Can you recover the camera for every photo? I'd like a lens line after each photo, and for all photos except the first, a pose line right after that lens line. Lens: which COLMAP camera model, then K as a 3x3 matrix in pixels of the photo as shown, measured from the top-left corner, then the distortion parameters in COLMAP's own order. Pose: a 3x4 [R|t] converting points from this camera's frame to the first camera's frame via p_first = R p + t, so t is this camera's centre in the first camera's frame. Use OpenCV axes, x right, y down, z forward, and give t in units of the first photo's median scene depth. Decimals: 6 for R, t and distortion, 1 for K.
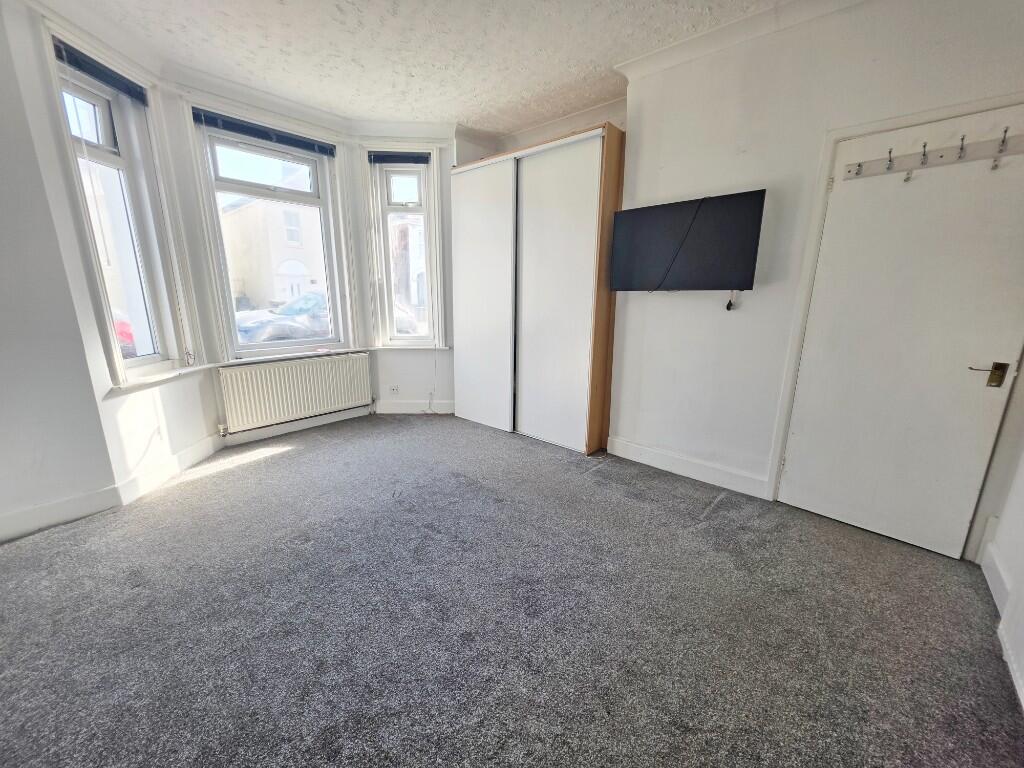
lens RADIAL K [[408.3, 0, 512.1], [0, 408.3, 387.1], [0, 0, 1]] dist [0.002416, -0.000575]
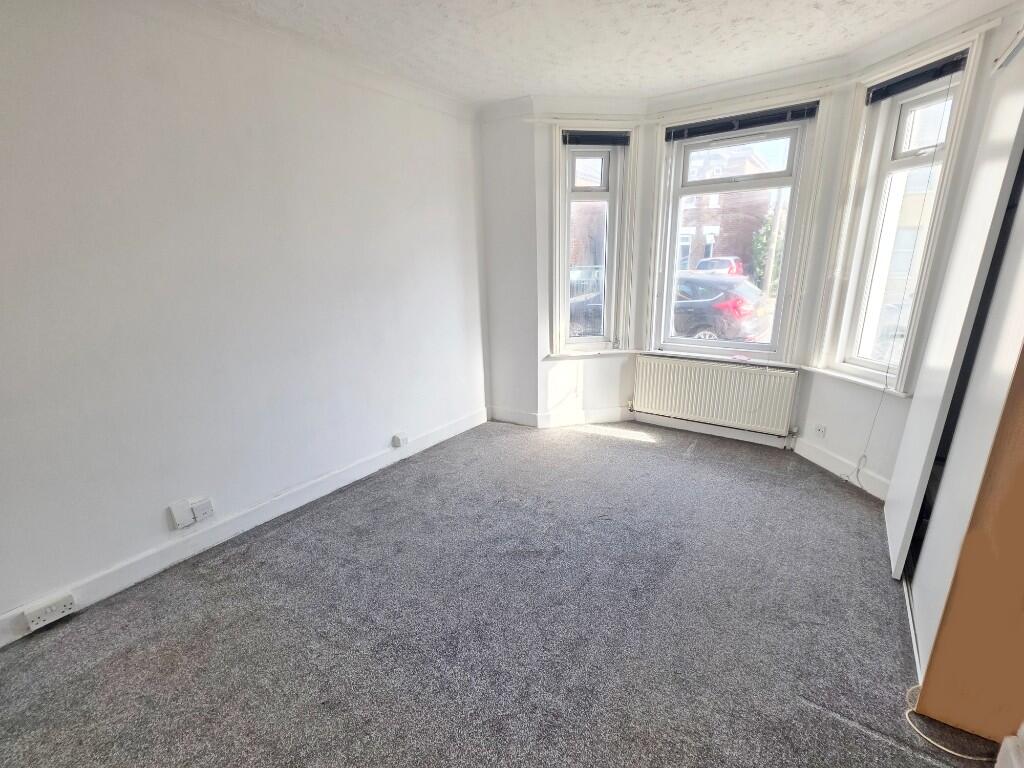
lens RADIAL K [[449.7, 0, 512.6], [0, 449.7, 388.9], [0, 0, 1]] dist [-0.004717, -0.000377]
pose [[0.117297, 0.261877, -0.957947, 0.474747], [-0.201781, 0.950769, 0.235208, -0.174282], [0.972382, 0.165707, 0.164364, 0.428760]]
